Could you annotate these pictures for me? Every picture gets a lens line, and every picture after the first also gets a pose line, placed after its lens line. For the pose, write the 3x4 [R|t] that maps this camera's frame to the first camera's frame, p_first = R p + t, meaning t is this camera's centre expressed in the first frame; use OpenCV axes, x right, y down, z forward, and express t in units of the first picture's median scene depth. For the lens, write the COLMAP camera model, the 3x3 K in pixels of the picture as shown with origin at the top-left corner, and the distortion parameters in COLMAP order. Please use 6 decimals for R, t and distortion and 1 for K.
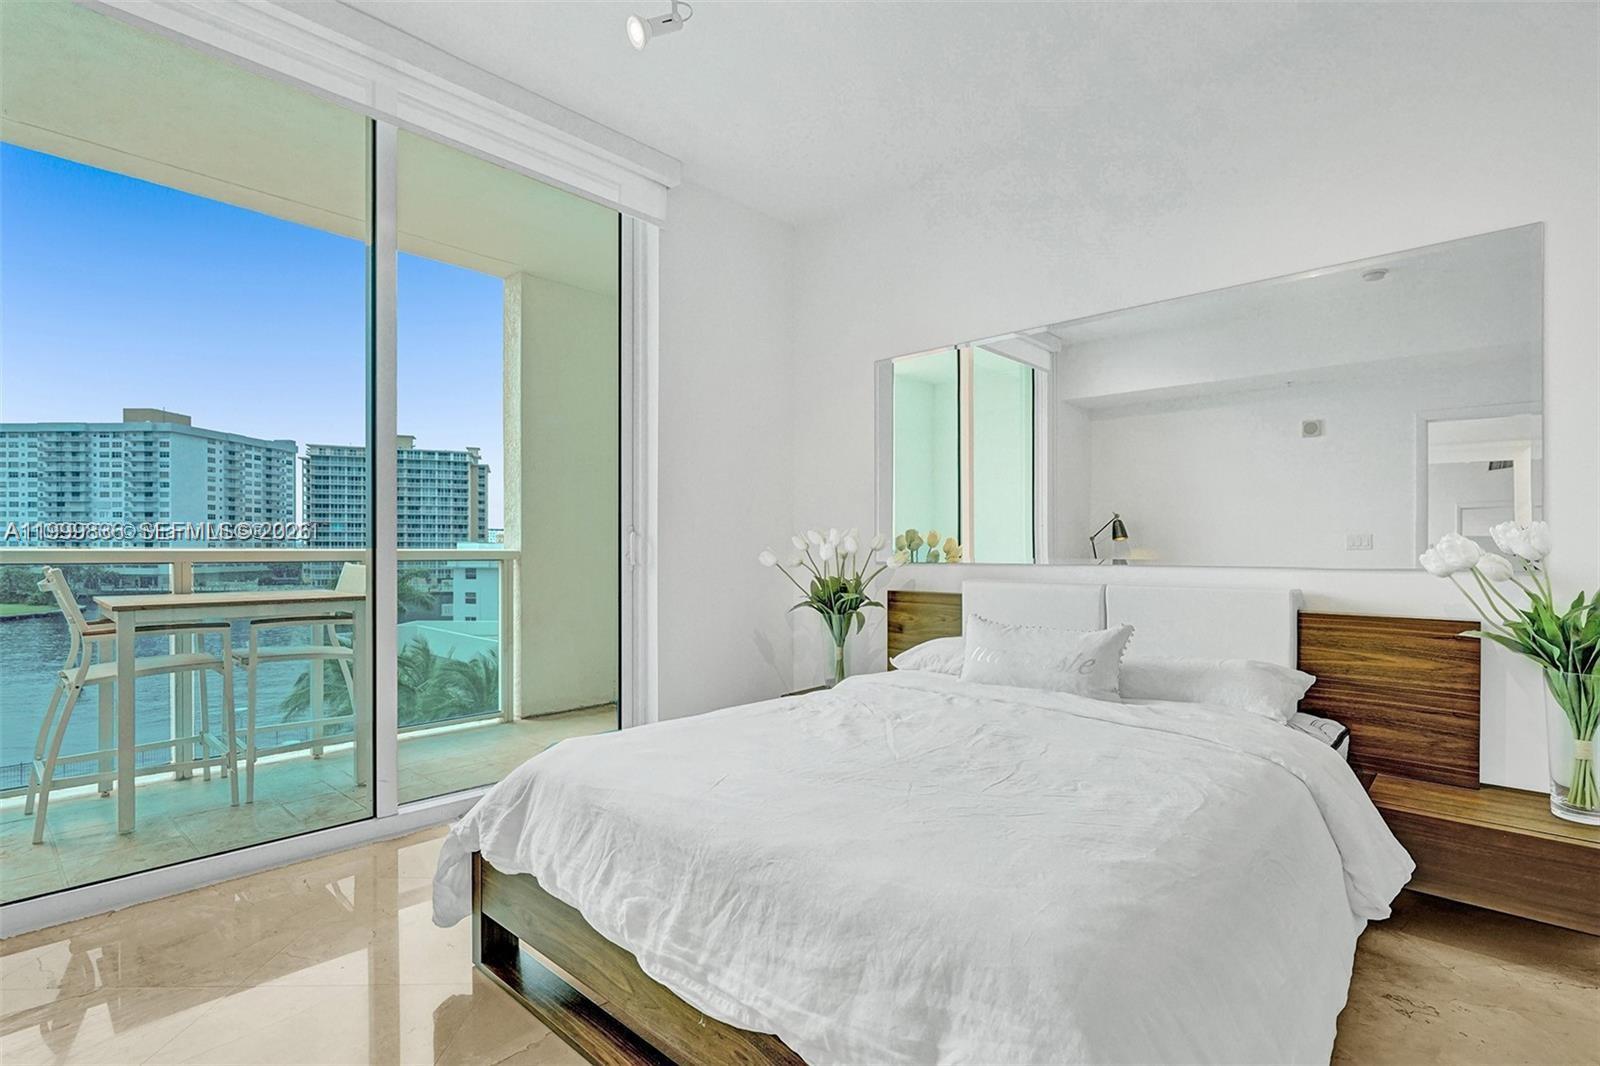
lens RADIAL K [[755.7, 0, 814.7], [0, 755.7, 561.3], [0, 0, 1]] dist [-0.009574, 0.006037]
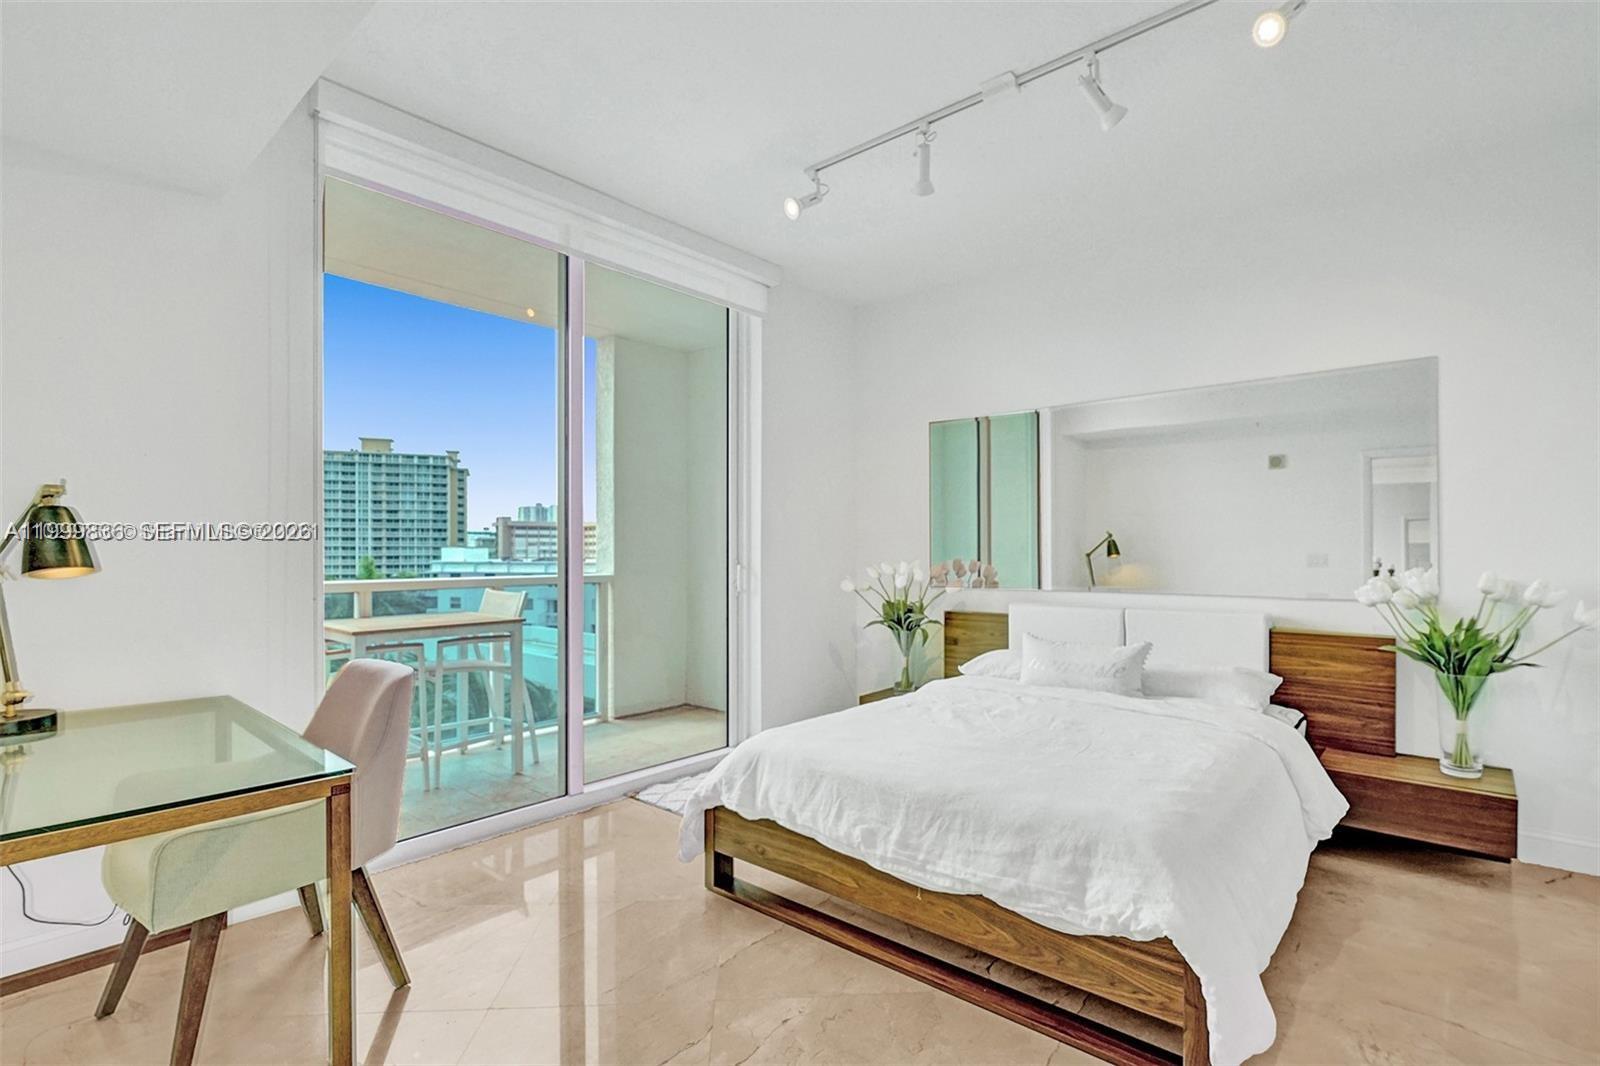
lens RADIAL K [[755.7, 0, 817.9], [0, 755.7, 562.1], [0, 0, 1]] dist [-0.009574, 0.006037]
pose [[0.999282, -0.005191, 0.037543, -0.225740], [0.005176, 0.999986, 0.000503, -0.061861], [-0.037545, -0.000308, 0.999295, -0.332899]]
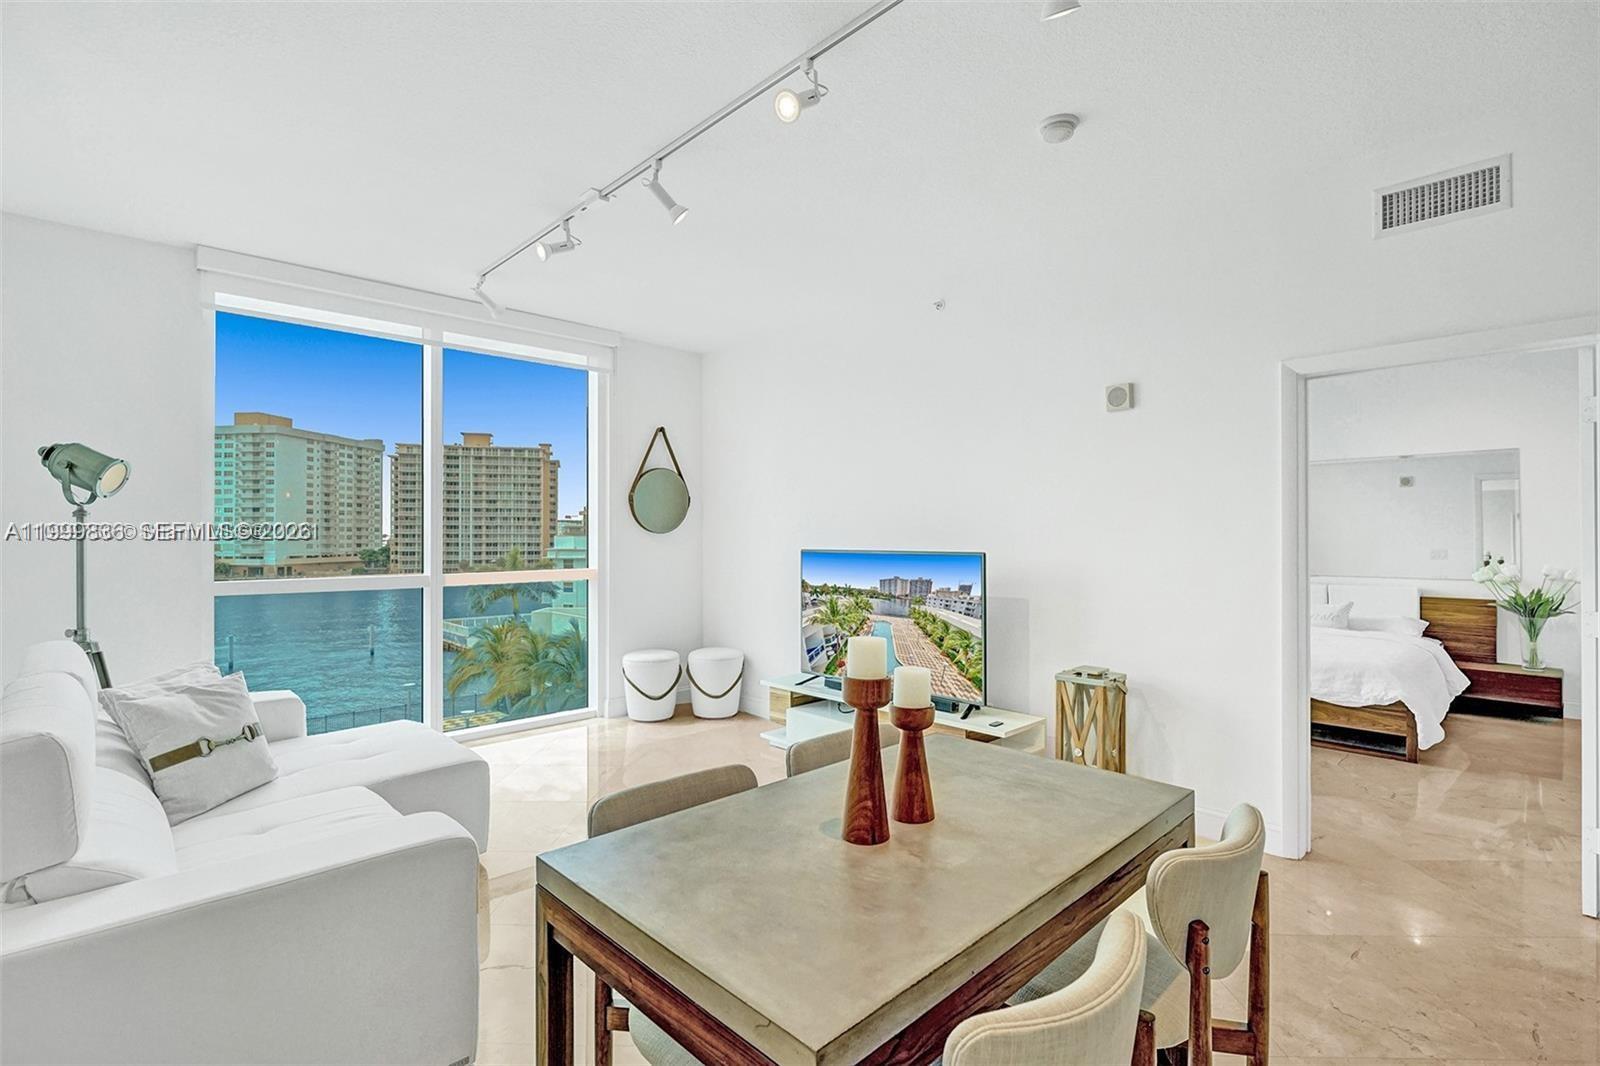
lens RADIAL K [[755.7, 0, 805.1], [0, 755.7, 531.5], [0, 0, 1]] dist [-0.009574, 0.006037]
pose [[0.997874, -0.006572, -0.064845, -1.210655], [0.005113, 0.999731, -0.022637, -0.100210], [0.064976, 0.022257, 0.997639, -1.597884]]
